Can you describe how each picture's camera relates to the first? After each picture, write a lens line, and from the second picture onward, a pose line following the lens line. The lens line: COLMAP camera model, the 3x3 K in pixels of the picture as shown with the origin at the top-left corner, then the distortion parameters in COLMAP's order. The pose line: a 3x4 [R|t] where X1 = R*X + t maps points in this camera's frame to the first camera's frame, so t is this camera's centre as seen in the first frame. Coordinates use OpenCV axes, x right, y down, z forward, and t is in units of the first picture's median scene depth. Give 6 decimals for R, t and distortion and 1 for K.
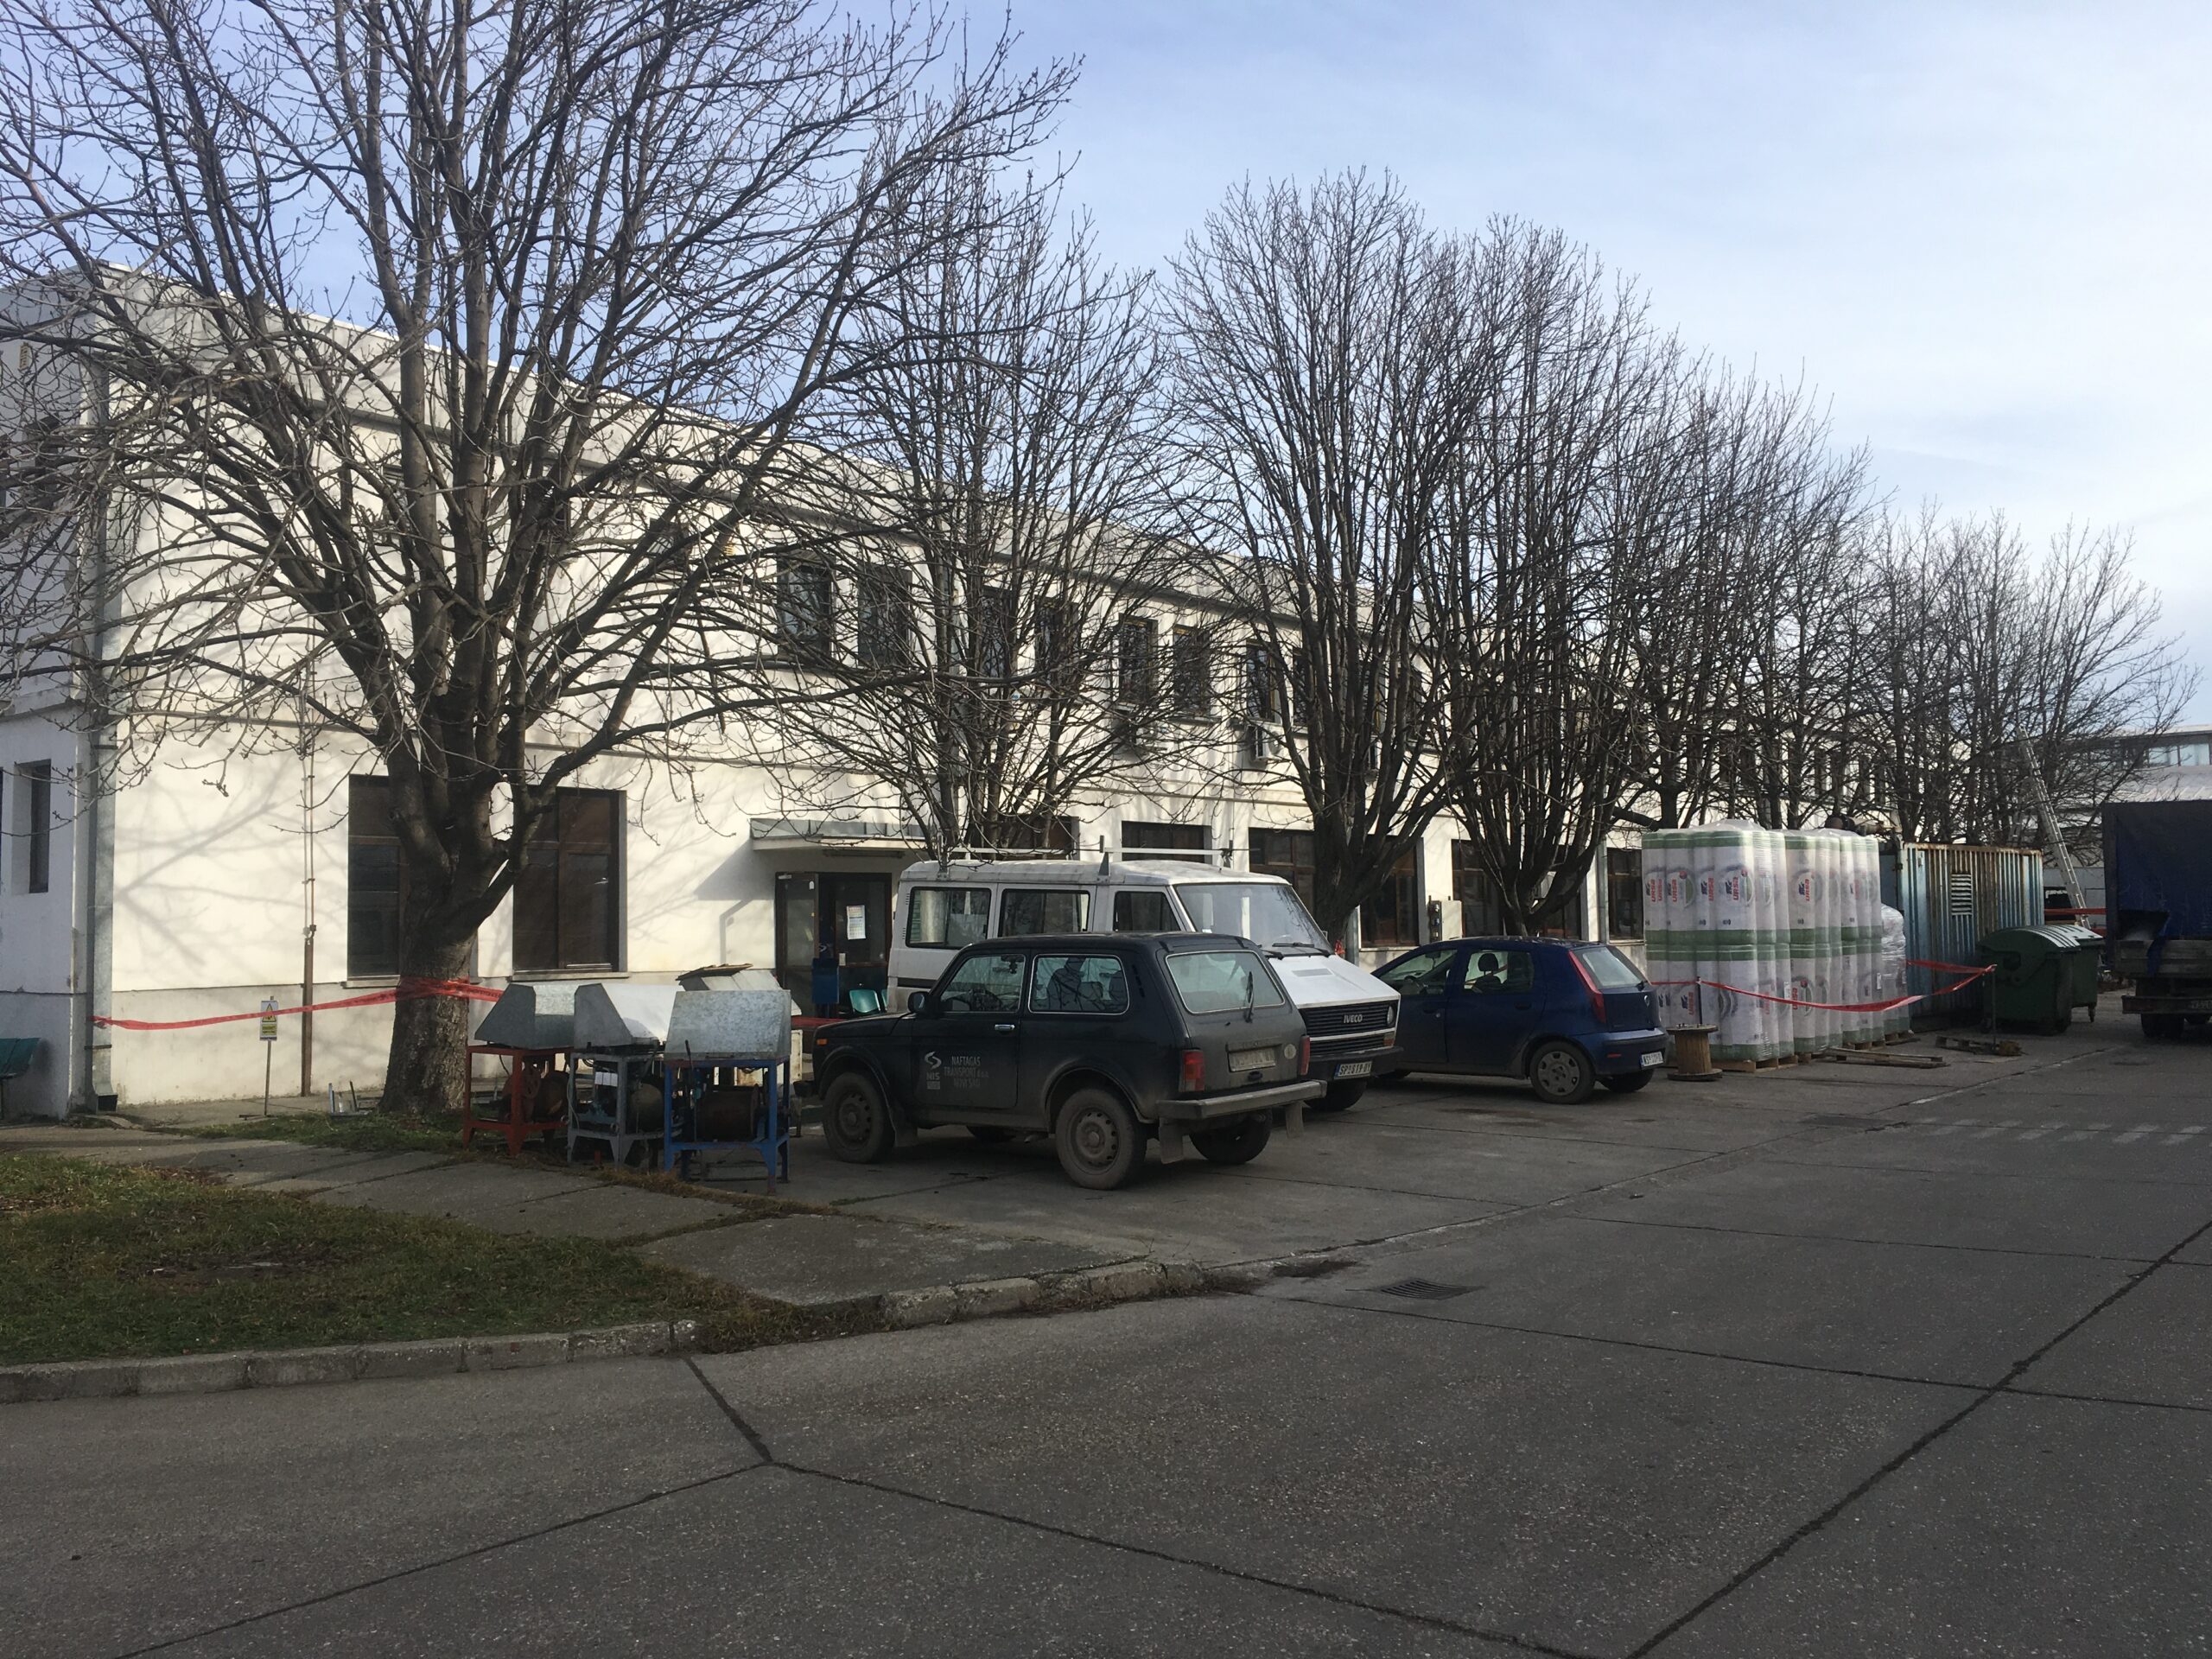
lens RADIAL K [[1868.8, 0, 1110.7], [0, 1868.8, 828.2], [0, 0, 1]] dist [0.059224, -0.008255]
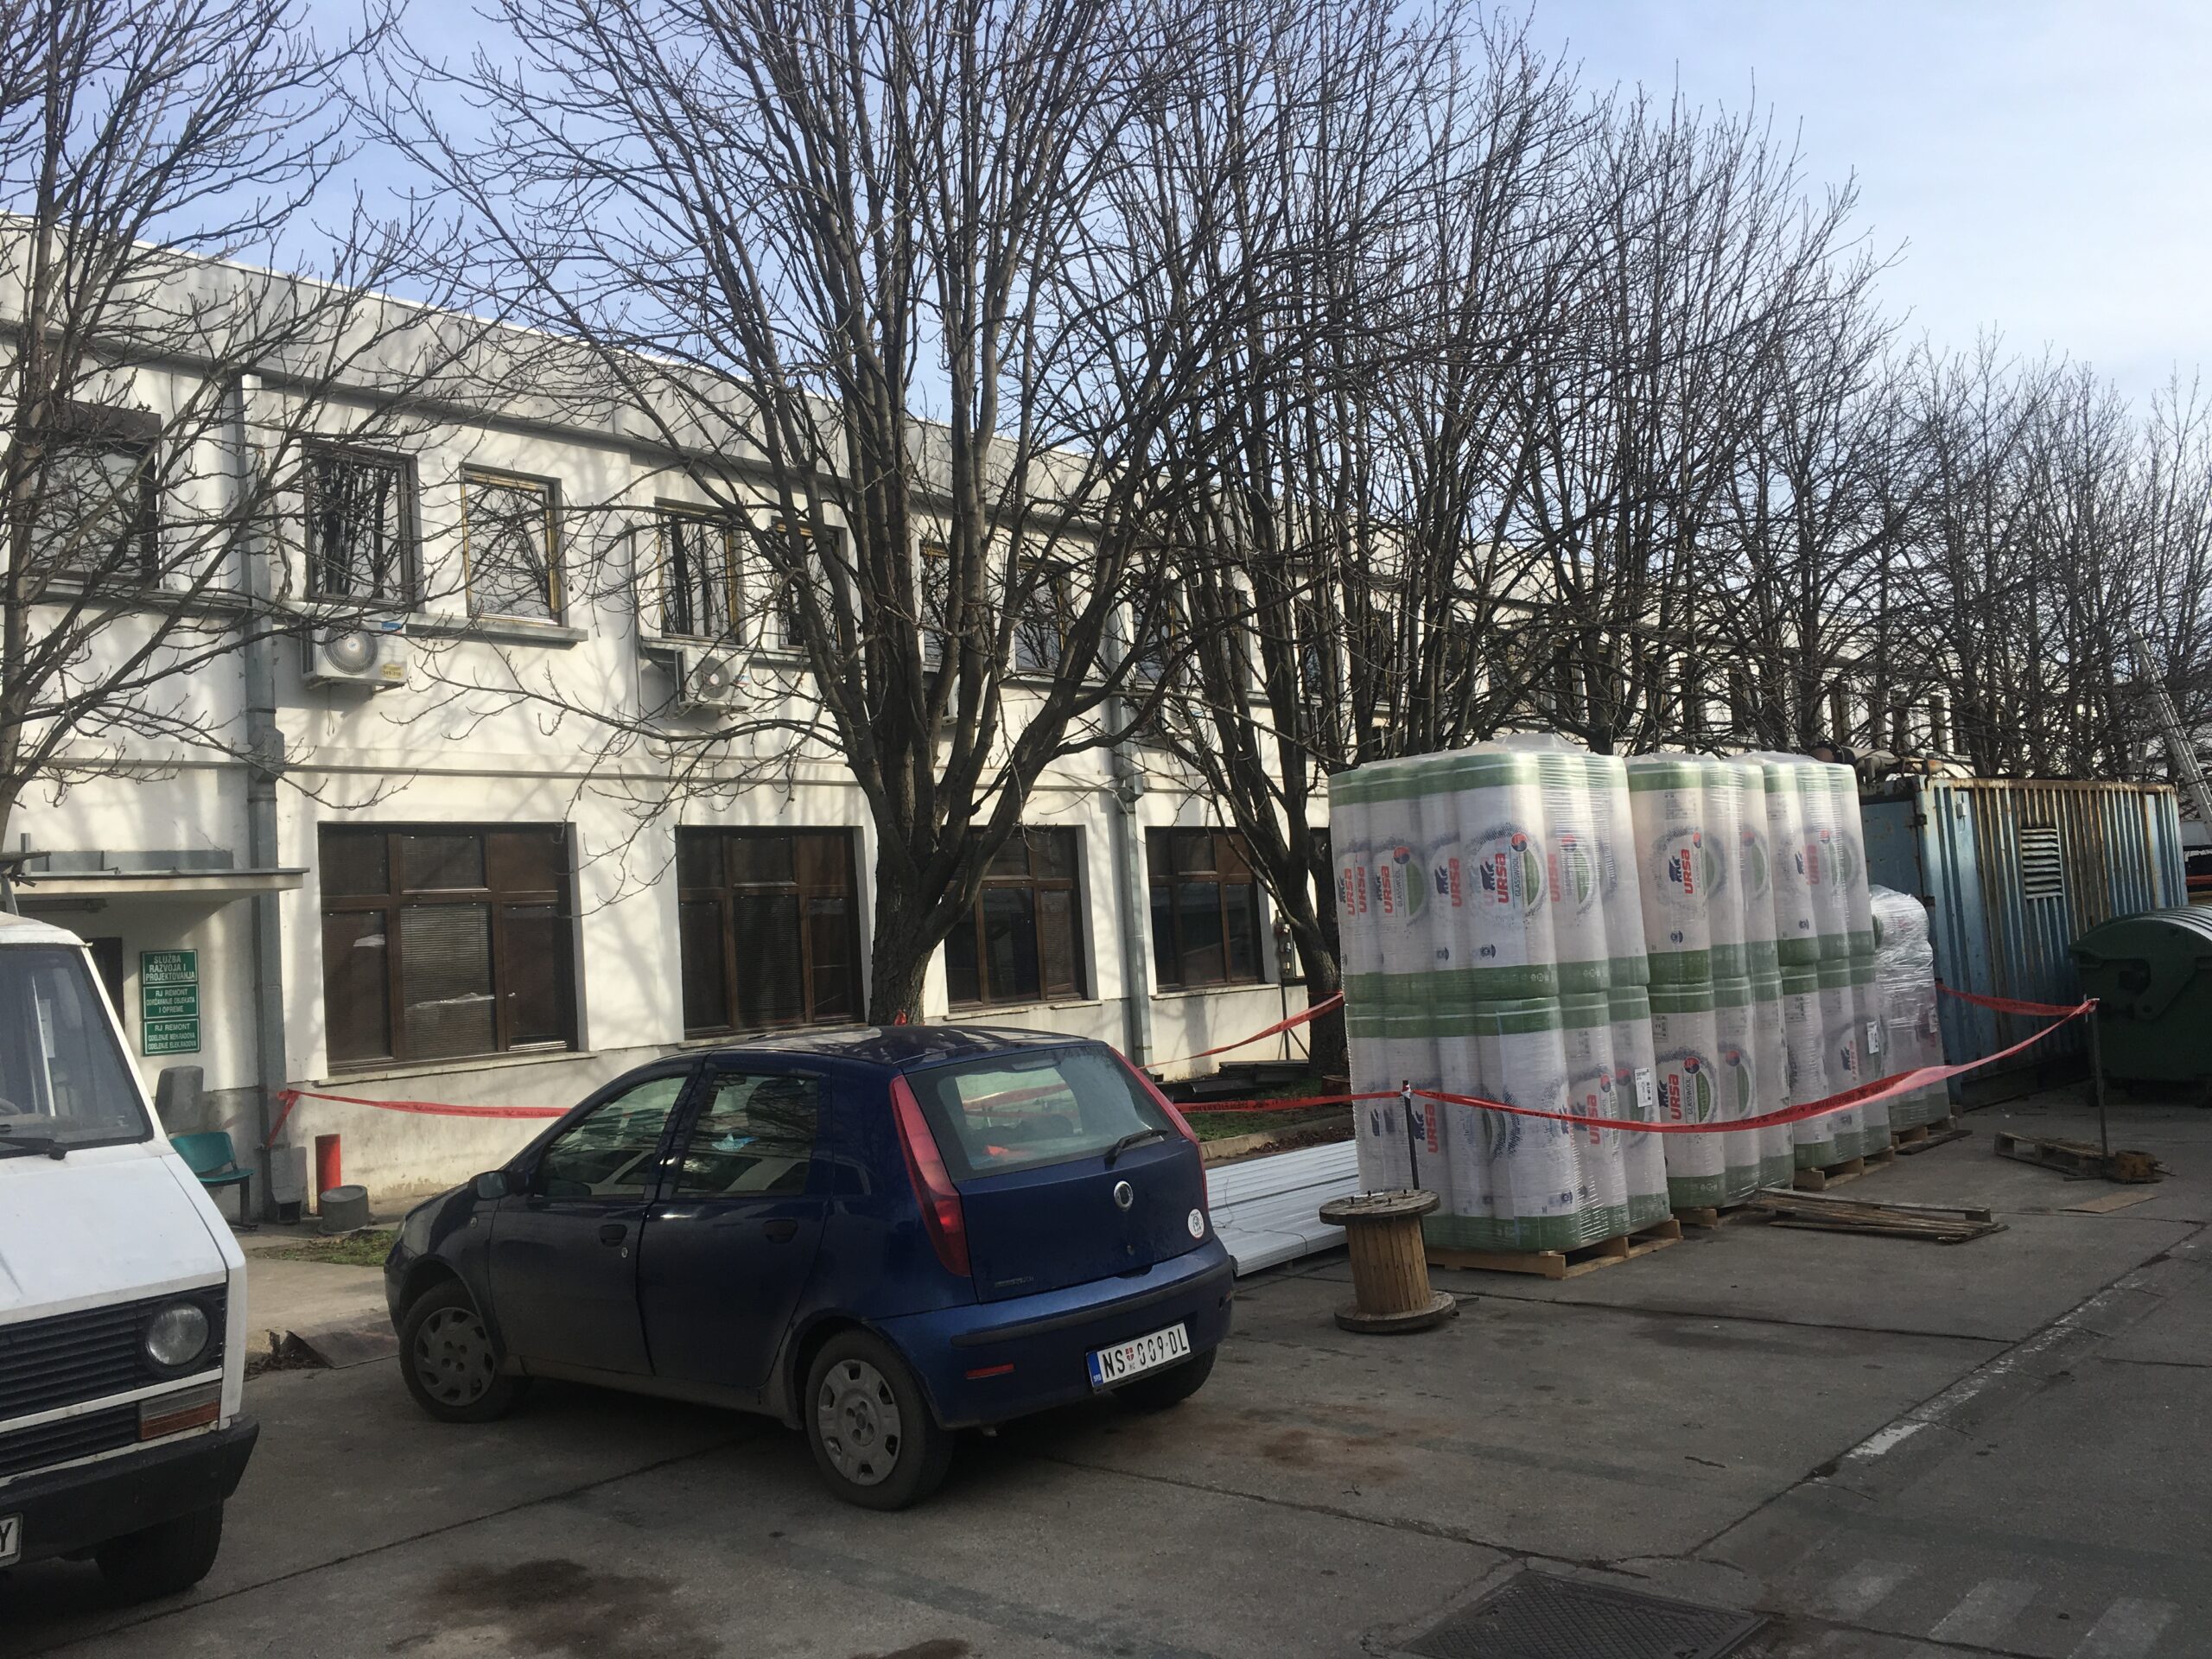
lens RADIAL K [[1868.8, 0, 1101.4], [0, 1868.8, 828.9], [0, 0, 1]] dist [0.059224, -0.008255]
pose [[0.995832, -0.071283, -0.056893, 0.236884], [0.070108, 0.997288, -0.022384, 0.021136], [0.058334, 0.018302, 0.998129, 0.483133]]
